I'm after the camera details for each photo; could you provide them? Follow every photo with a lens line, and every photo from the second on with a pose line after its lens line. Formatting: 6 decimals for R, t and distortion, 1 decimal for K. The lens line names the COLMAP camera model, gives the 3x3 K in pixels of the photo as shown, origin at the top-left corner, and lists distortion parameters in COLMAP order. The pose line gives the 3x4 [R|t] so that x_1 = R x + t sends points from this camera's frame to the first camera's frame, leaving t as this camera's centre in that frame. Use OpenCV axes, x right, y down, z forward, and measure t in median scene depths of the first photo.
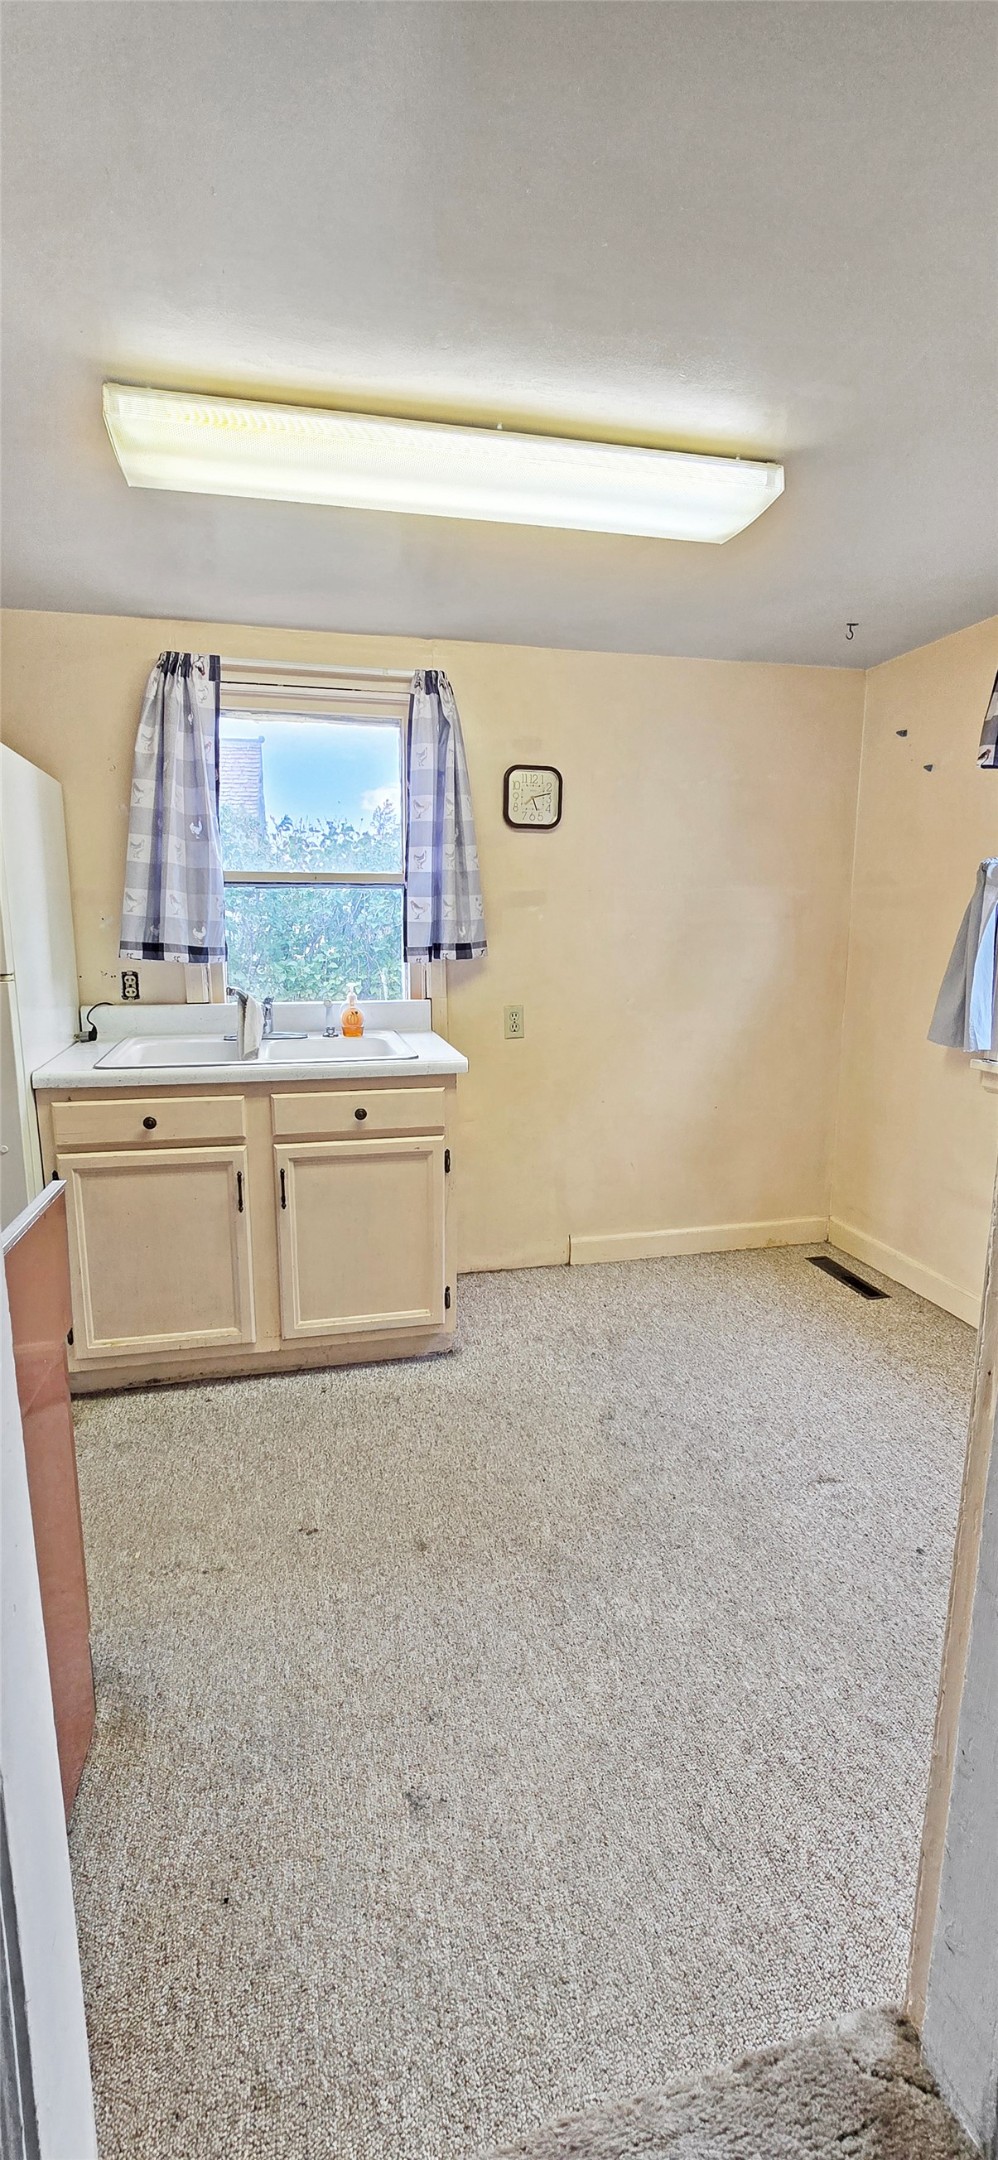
lens RADIAL K [[884.9, 0, 479.0], [0, 884.9, 1083.9], [0, 0, 1]] dist [-0.009510, 0.005968]
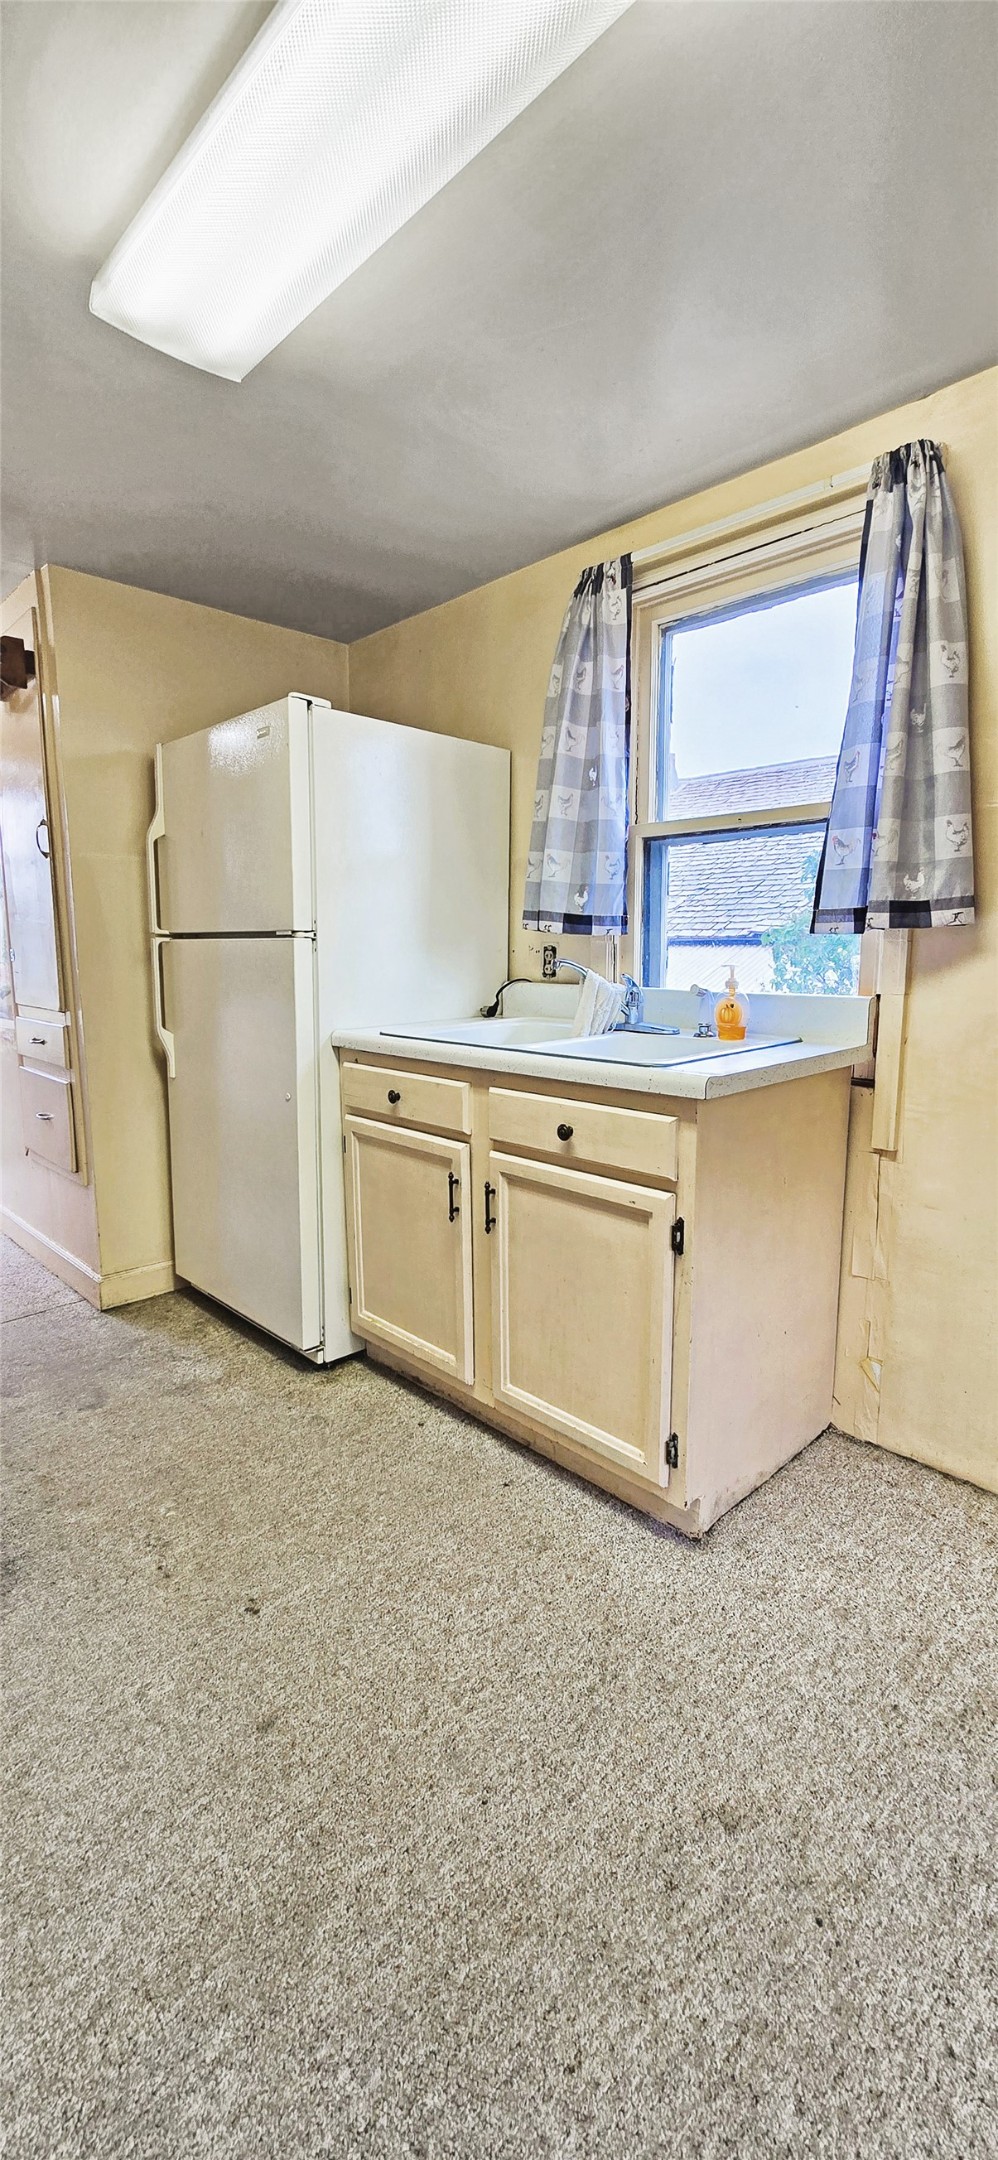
lens RADIAL K [[884.9, 0, 479.0], [0, 884.9, 1083.9], [0, 0, 1]] dist [-0.009510, 0.005968]
pose [[0.507162, 0.131955, -0.851689, 0.389777], [-0.155487, 0.986003, 0.060175, -0.033163], [0.847709, 0.101908, 0.520581, 0.514962]]
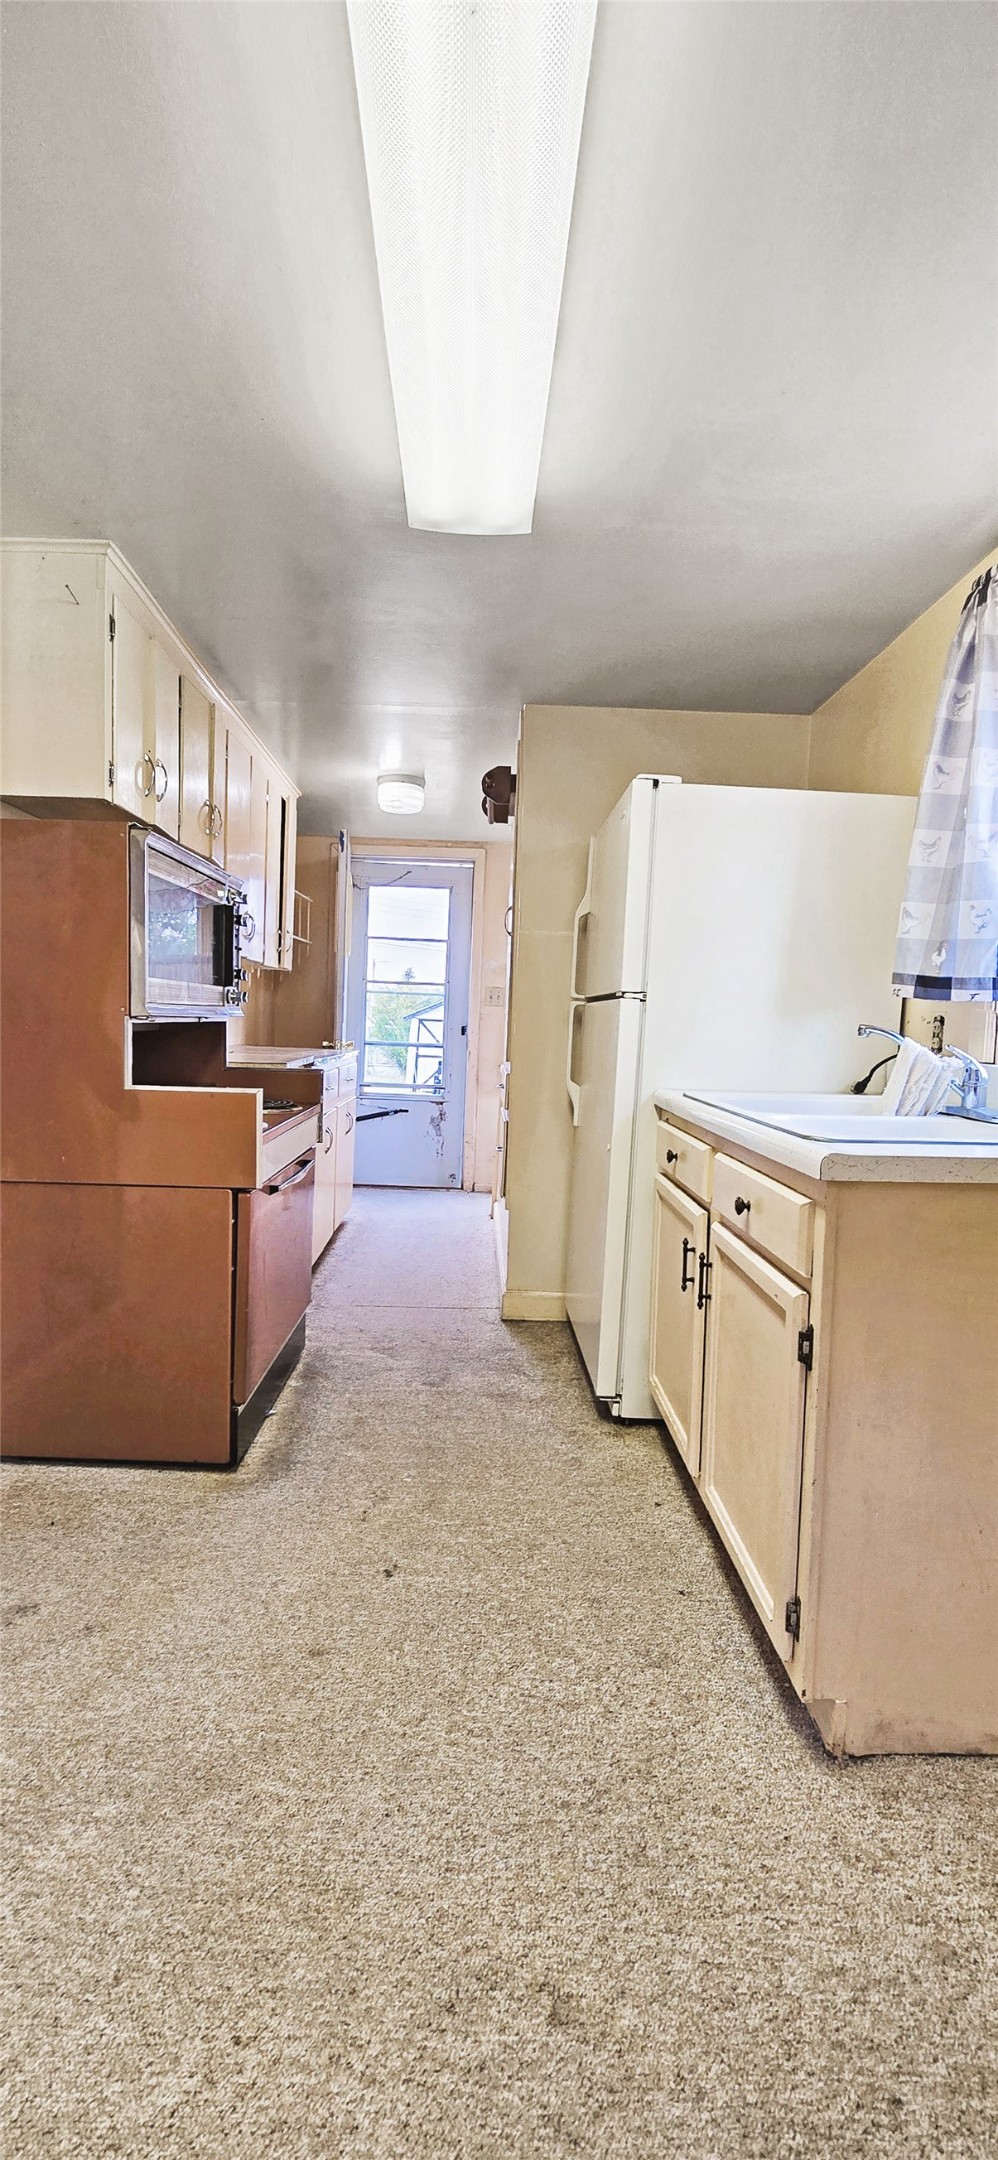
lens RADIAL K [[874.7, 0, 484.5], [0, 874.7, 1082.7], [0, 0, 1]] dist [-0.014396, 0.006936]
pose [[-0.200042, 0.062001, -0.977824, 0.463202], [-0.211167, 0.971813, 0.104820, -0.071850], [0.956761, 0.227453, -0.181311, 0.831025]]
